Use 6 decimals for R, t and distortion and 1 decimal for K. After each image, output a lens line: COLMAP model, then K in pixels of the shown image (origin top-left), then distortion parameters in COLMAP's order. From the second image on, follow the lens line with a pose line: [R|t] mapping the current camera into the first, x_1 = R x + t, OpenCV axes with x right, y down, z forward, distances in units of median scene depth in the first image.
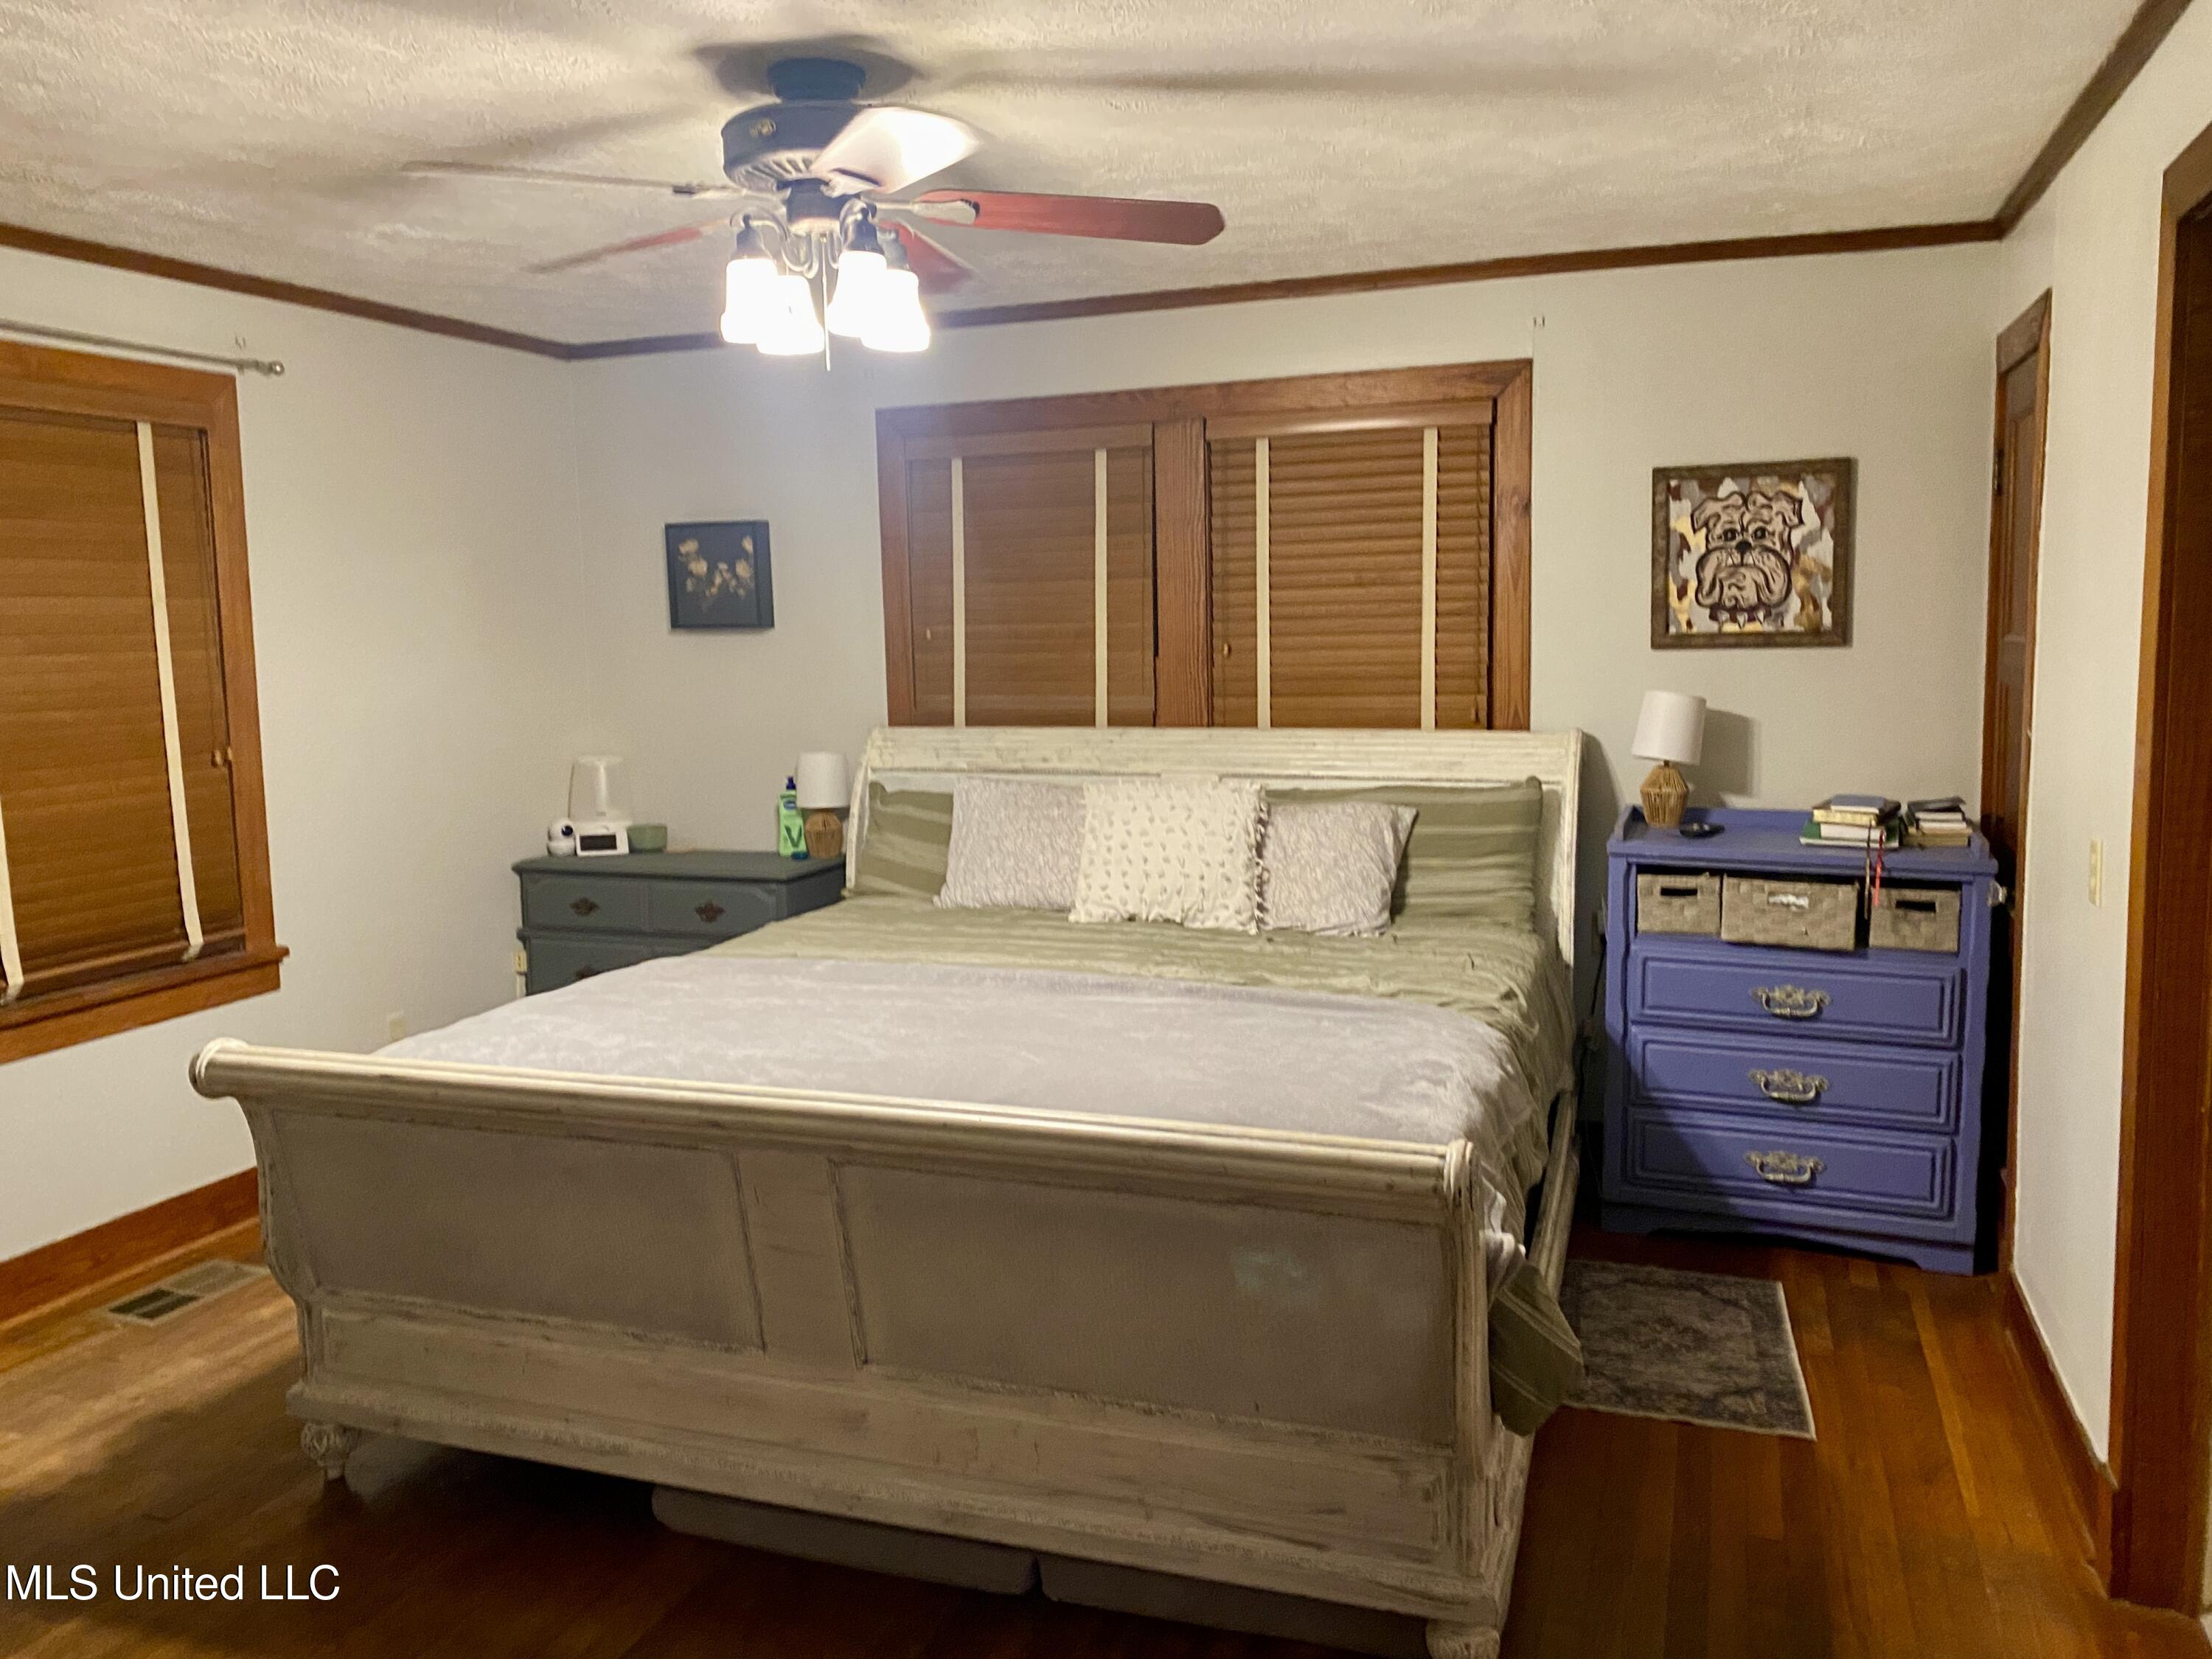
lens RADIAL K [[1732.1, 0, 1097.9], [0, 1732.1, 840.5], [0, 0, 1]] dist [0.066059, -0.003399]
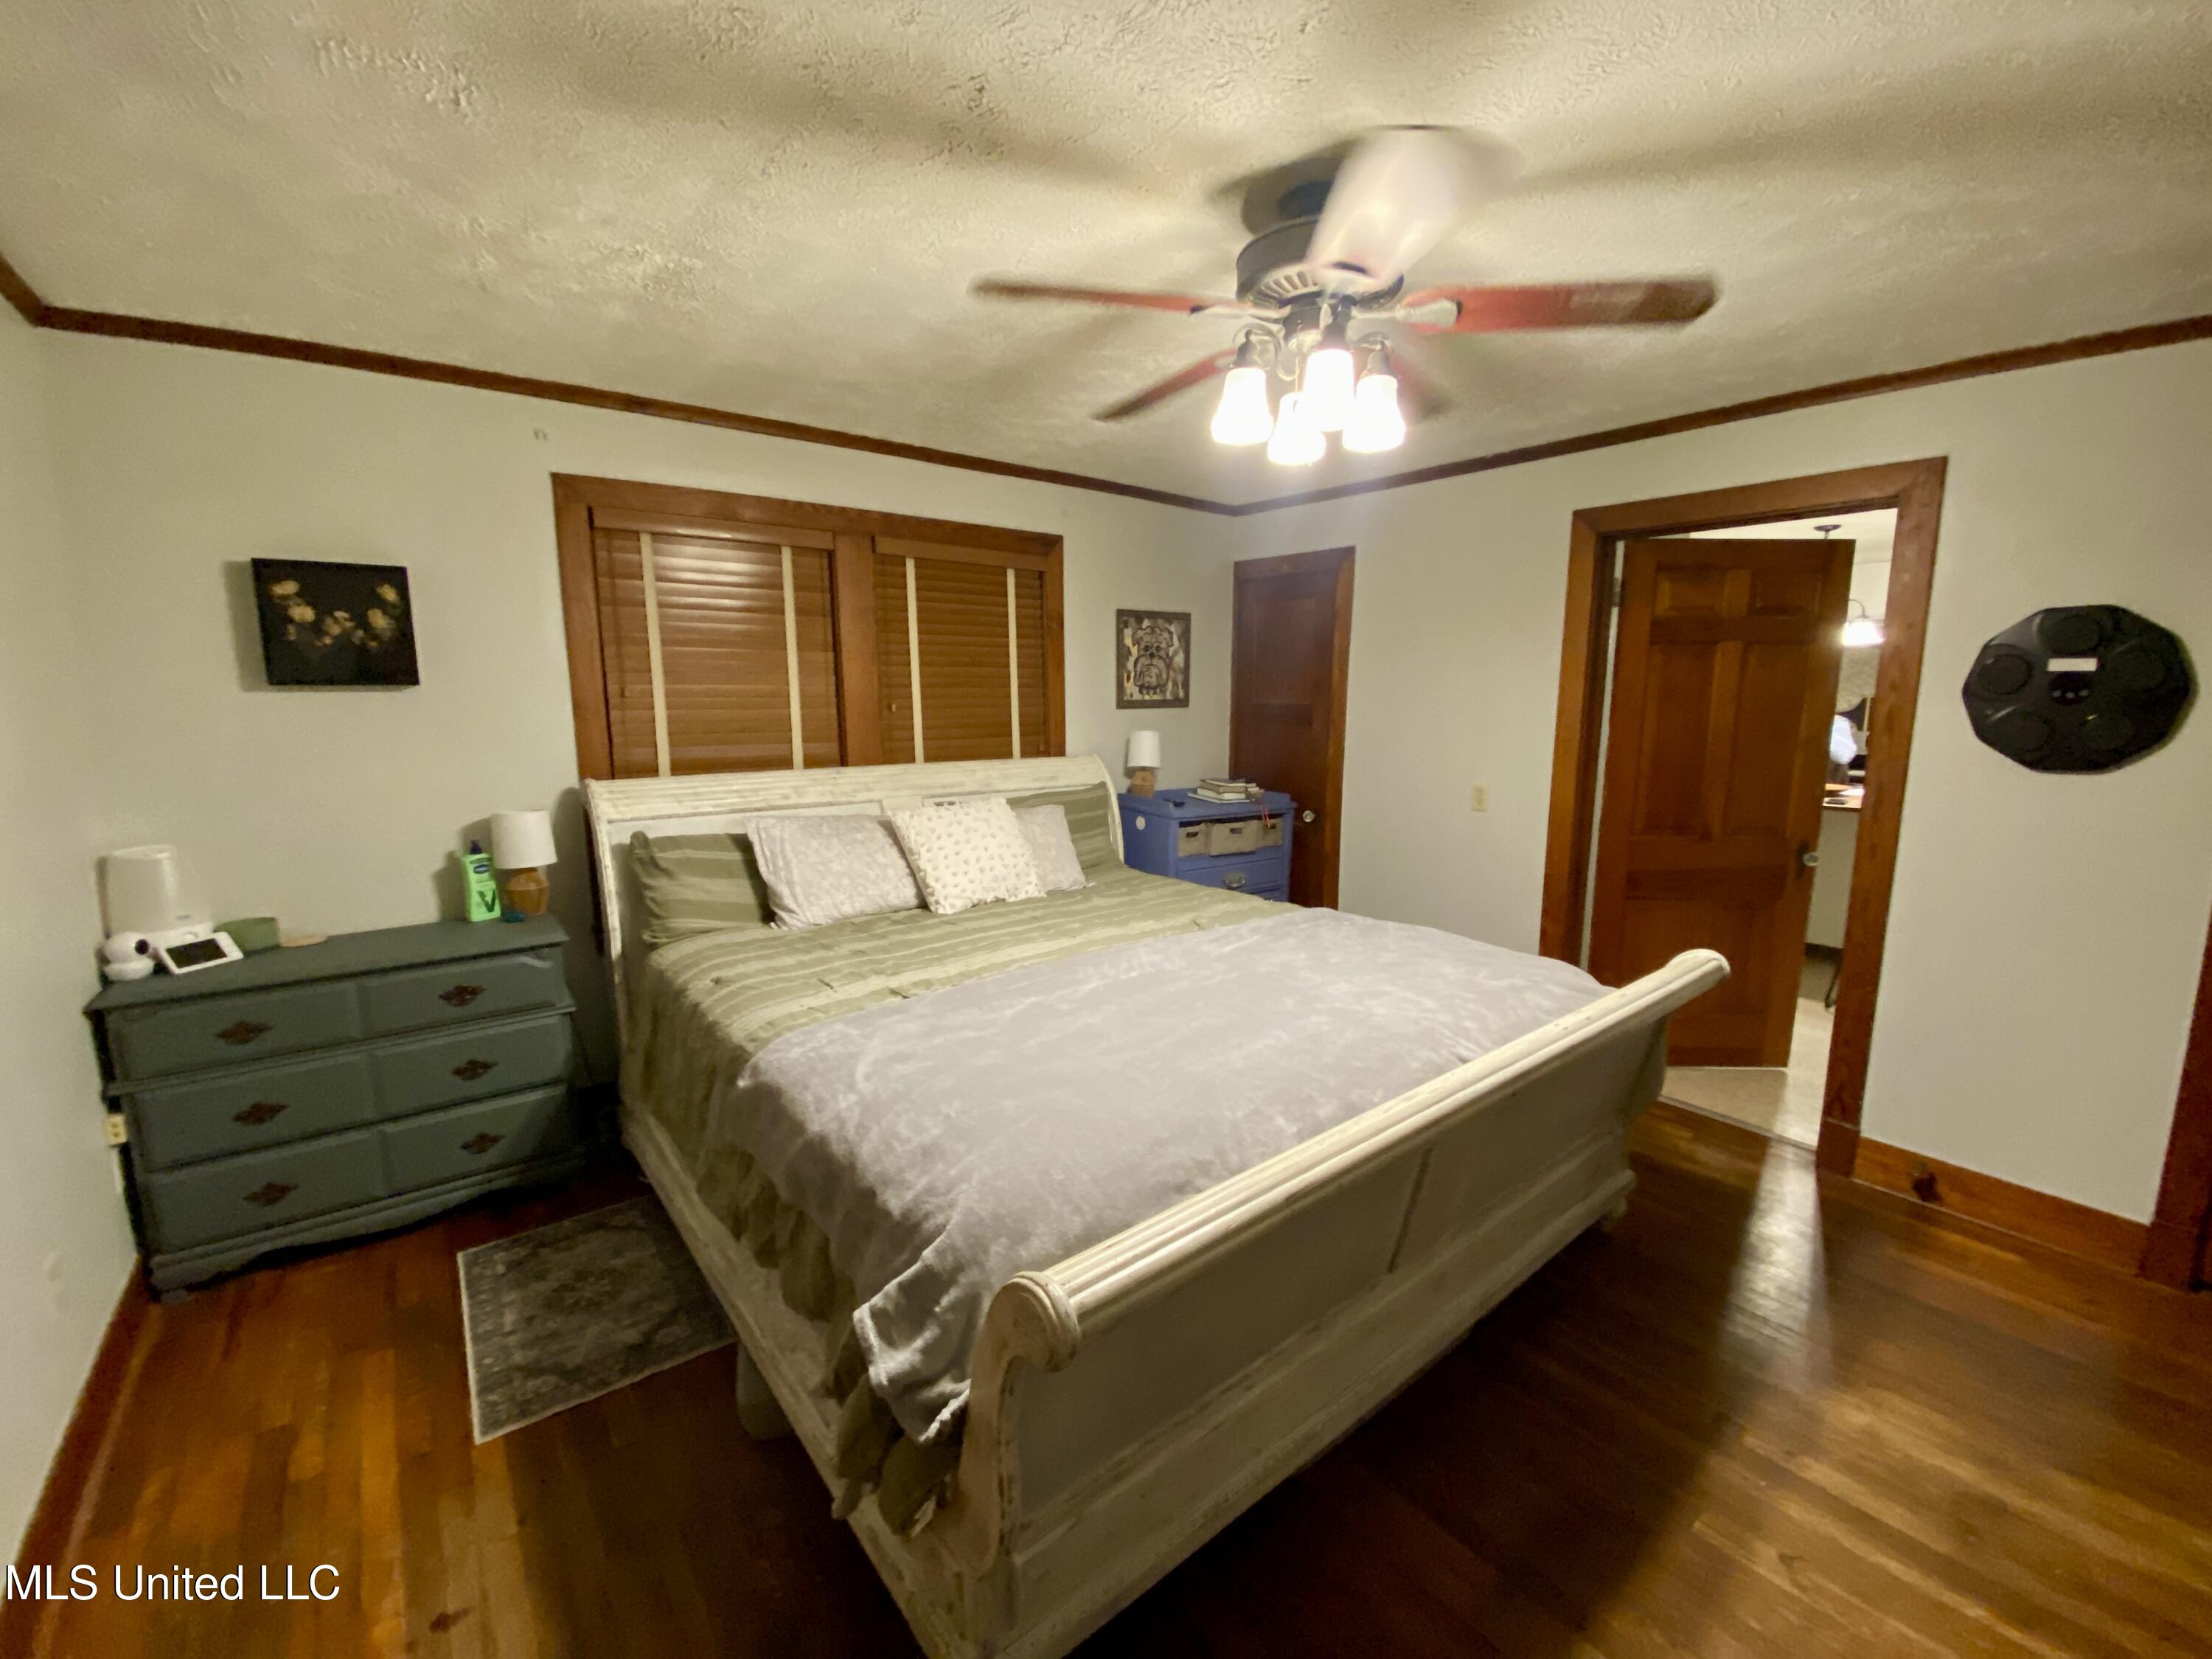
lens RADIAL K [[897.3, 0, 1106.0], [0, 897.3, 829.5], [0, 0, 1]] dist [0.054059, -0.036140]
pose [[0.516394, -0.116896, 0.848335, -0.499561], [0.096749, 0.992261, 0.077835, -0.056103], [-0.850869, 0.041882, 0.523707, 0.507553]]
